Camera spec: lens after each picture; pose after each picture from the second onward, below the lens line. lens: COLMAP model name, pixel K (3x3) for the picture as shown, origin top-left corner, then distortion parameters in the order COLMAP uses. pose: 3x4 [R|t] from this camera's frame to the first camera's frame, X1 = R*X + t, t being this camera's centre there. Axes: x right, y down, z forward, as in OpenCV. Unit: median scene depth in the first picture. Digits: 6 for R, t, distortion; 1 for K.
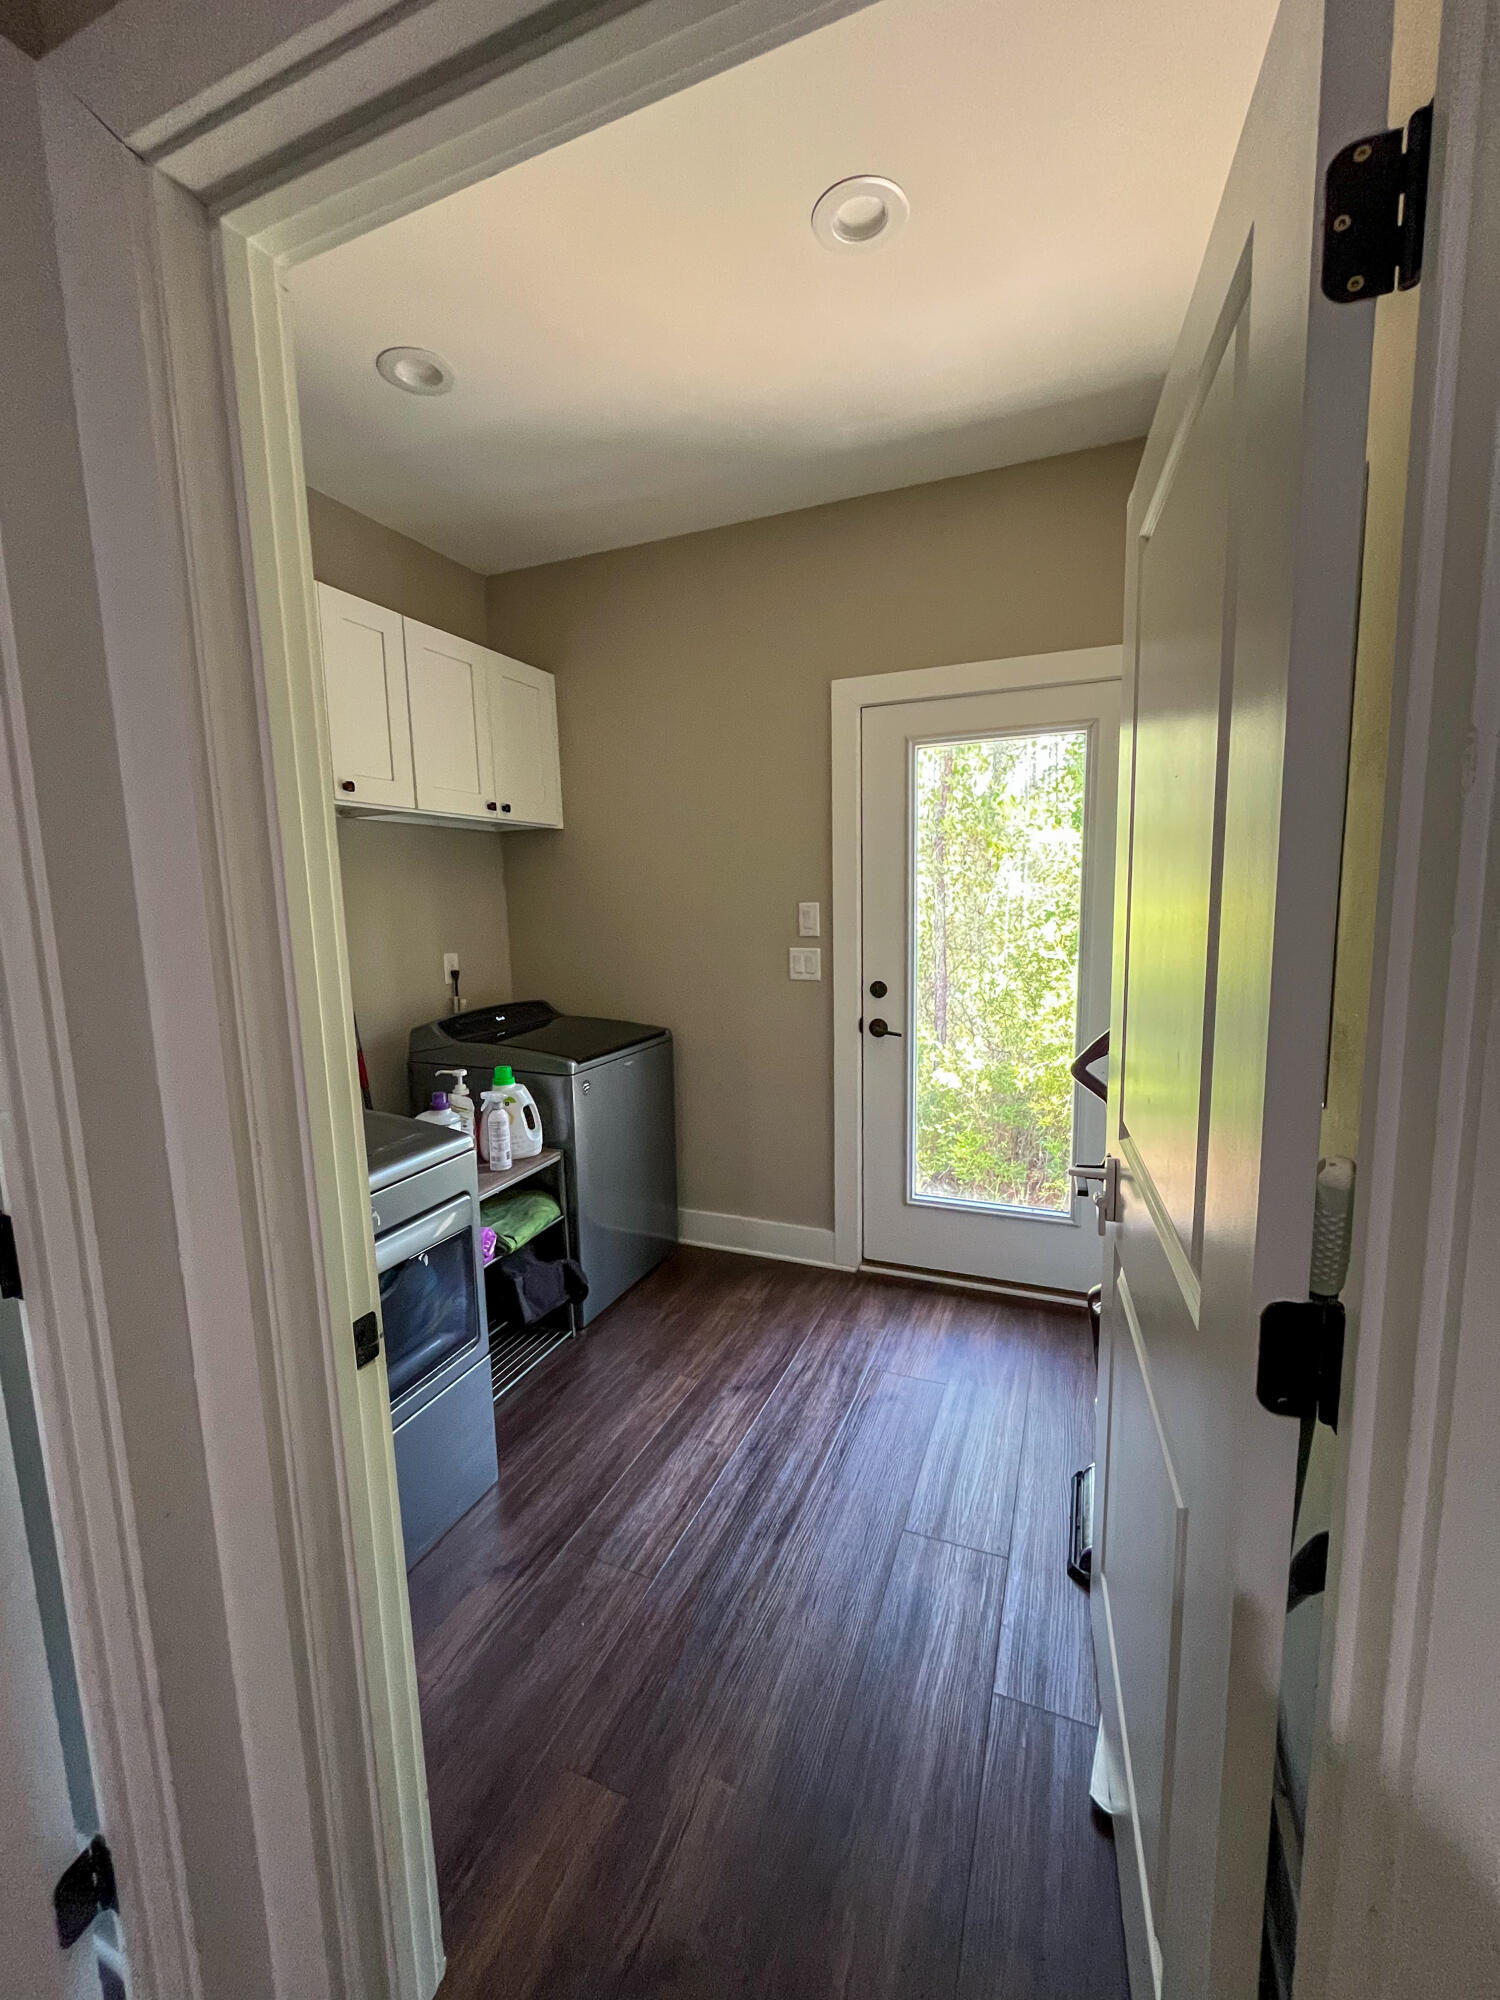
lens RADIAL K [[802.4, 0, 738.8], [0, 802.4, 1000.5], [0, 0, 1]] dist [-0.011367, -0.000292]
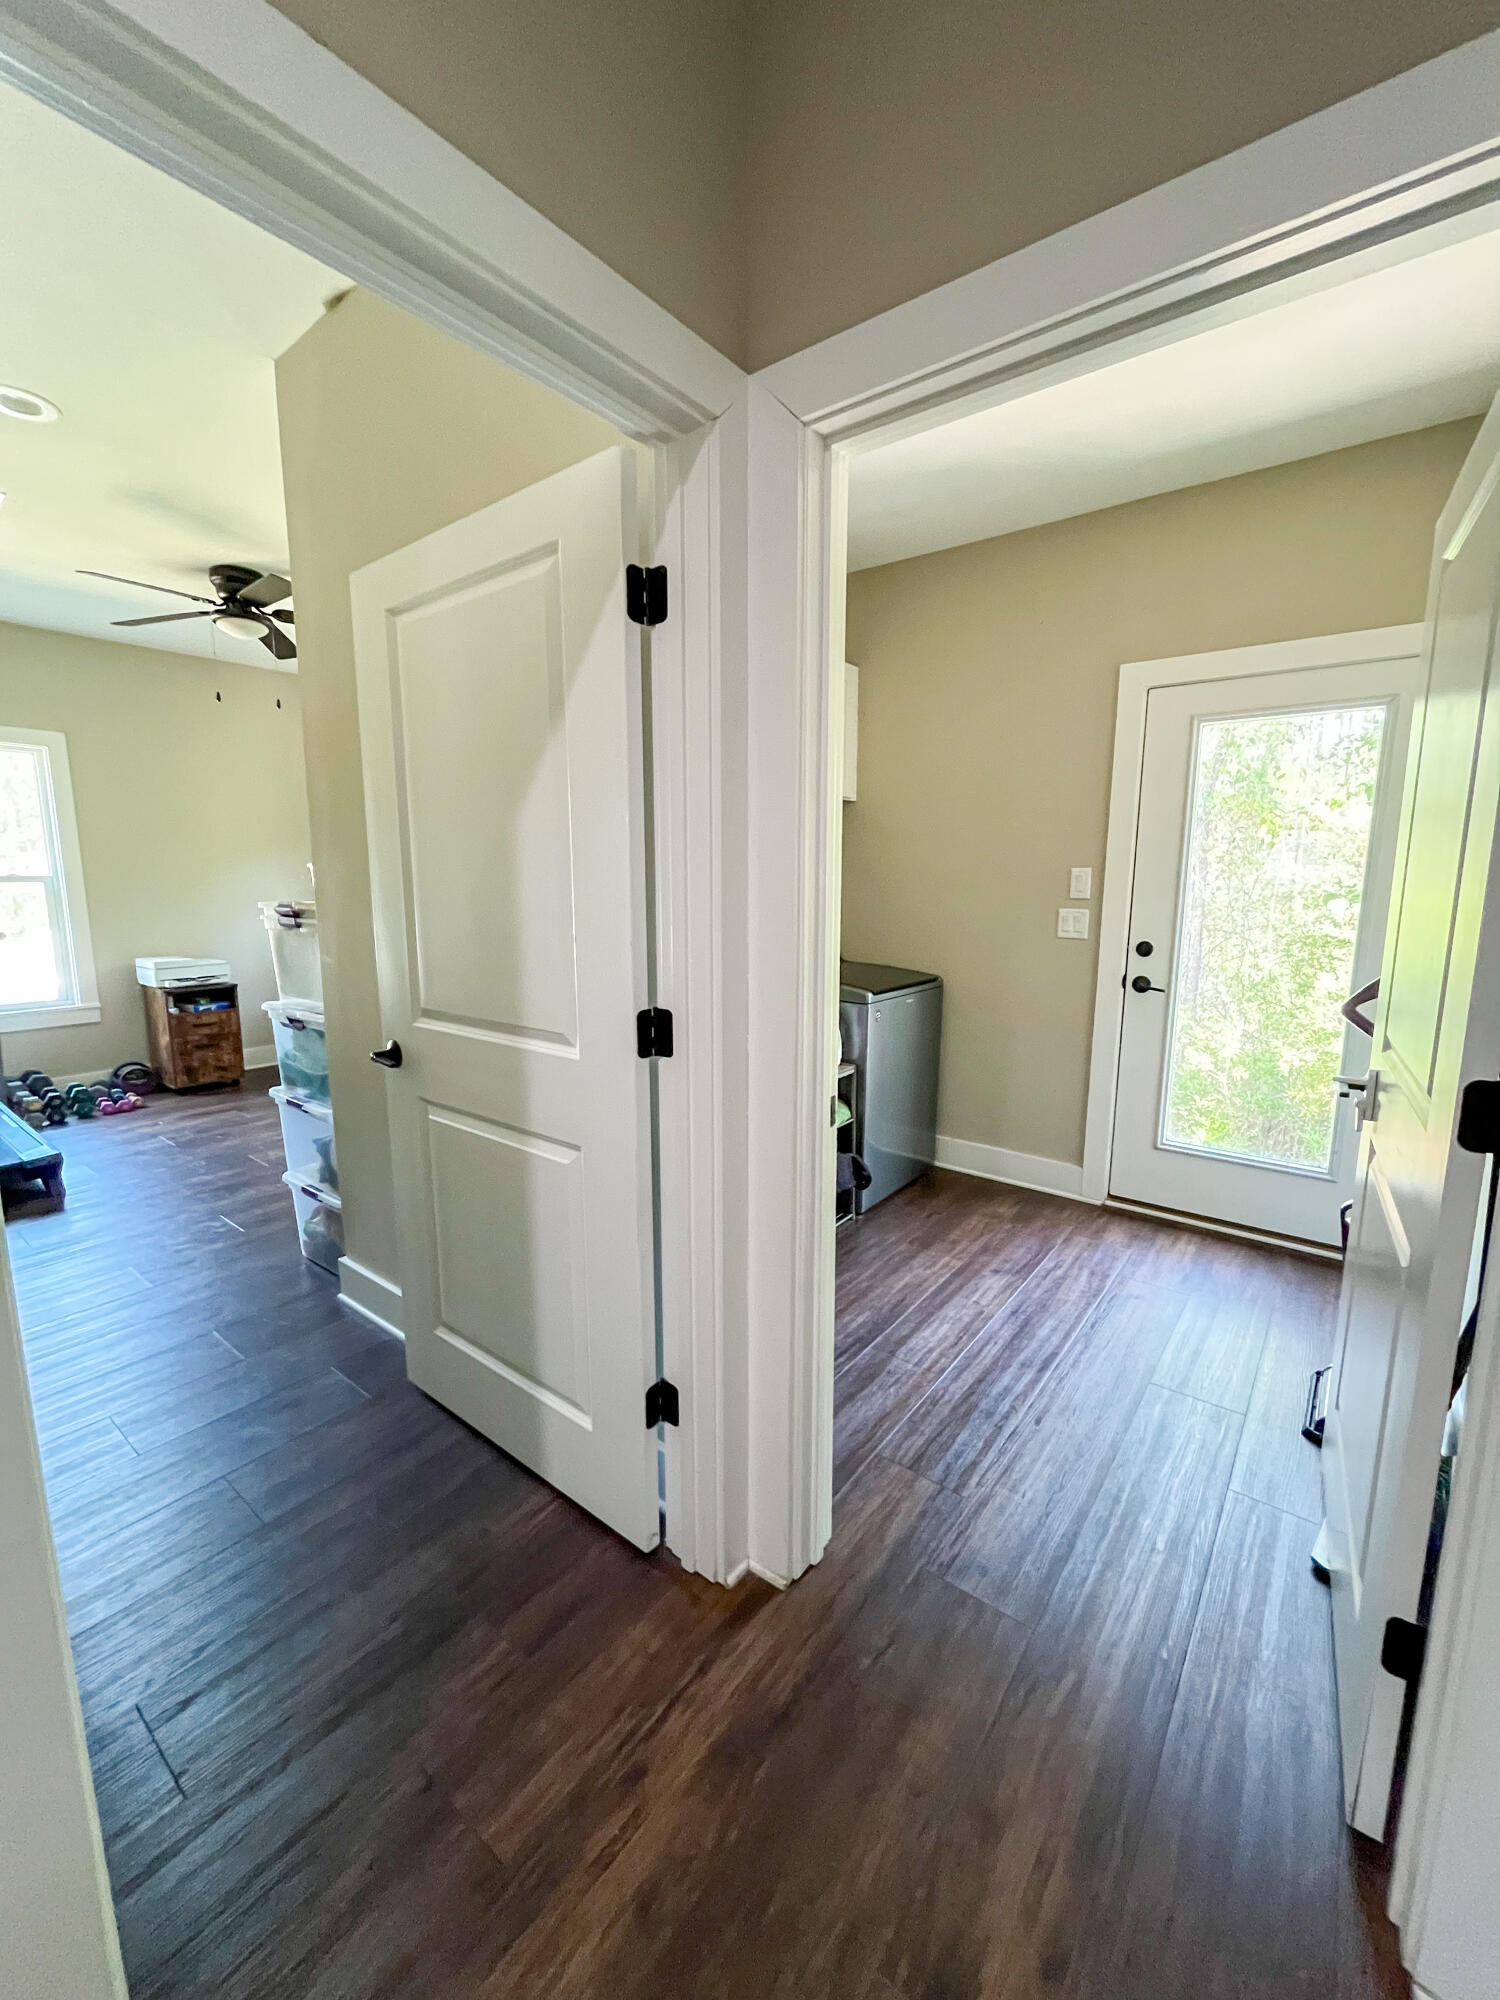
lens RADIAL K [[804.5, 0, 746.5], [0, 804.5, 1001.9], [0, 0, 1]] dist [-0.000907, -0.000411]
pose [[0.967341, 0.065942, -0.244749, -0.093136], [-0.058132, 0.997547, 0.039005, 0.056047], [0.246721, -0.023503, 0.968802, -0.238745]]
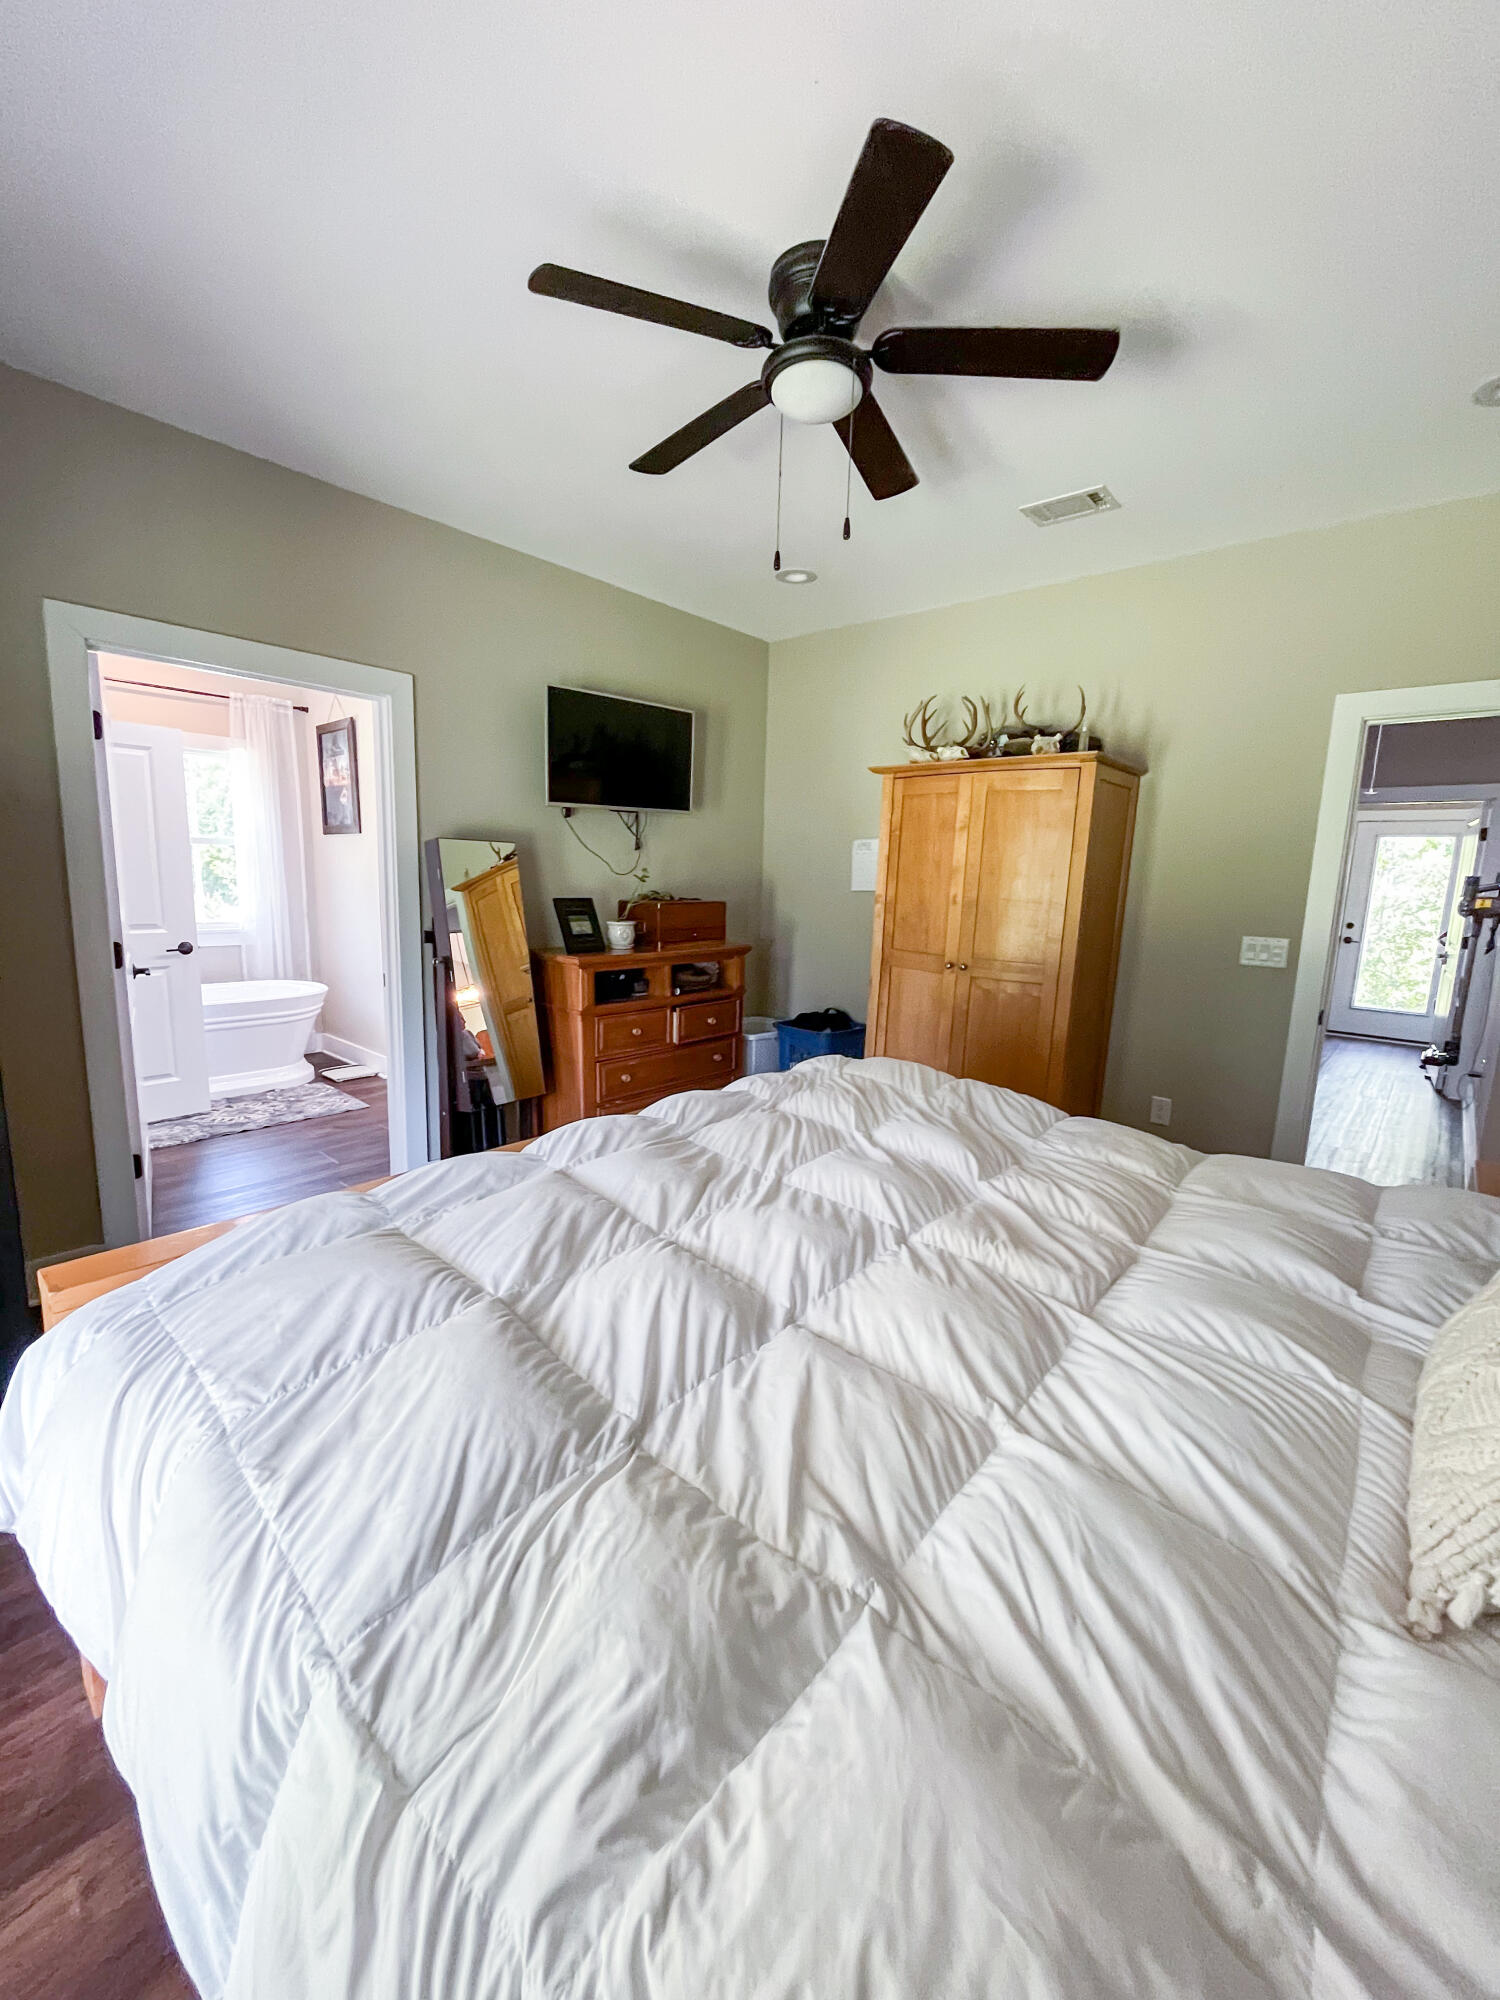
lens RADIAL K [[802.4, 0, 738.8], [0, 802.4, 1000.5], [0, 0, 1]] dist [-0.011367, -0.000292]
pose [[0.947177, 0.099419, -0.304913, -1.114824], [-0.090322, 0.994947, 0.043834, 0.365350], [0.307731, -0.013978, 0.951371, -2.620478]]
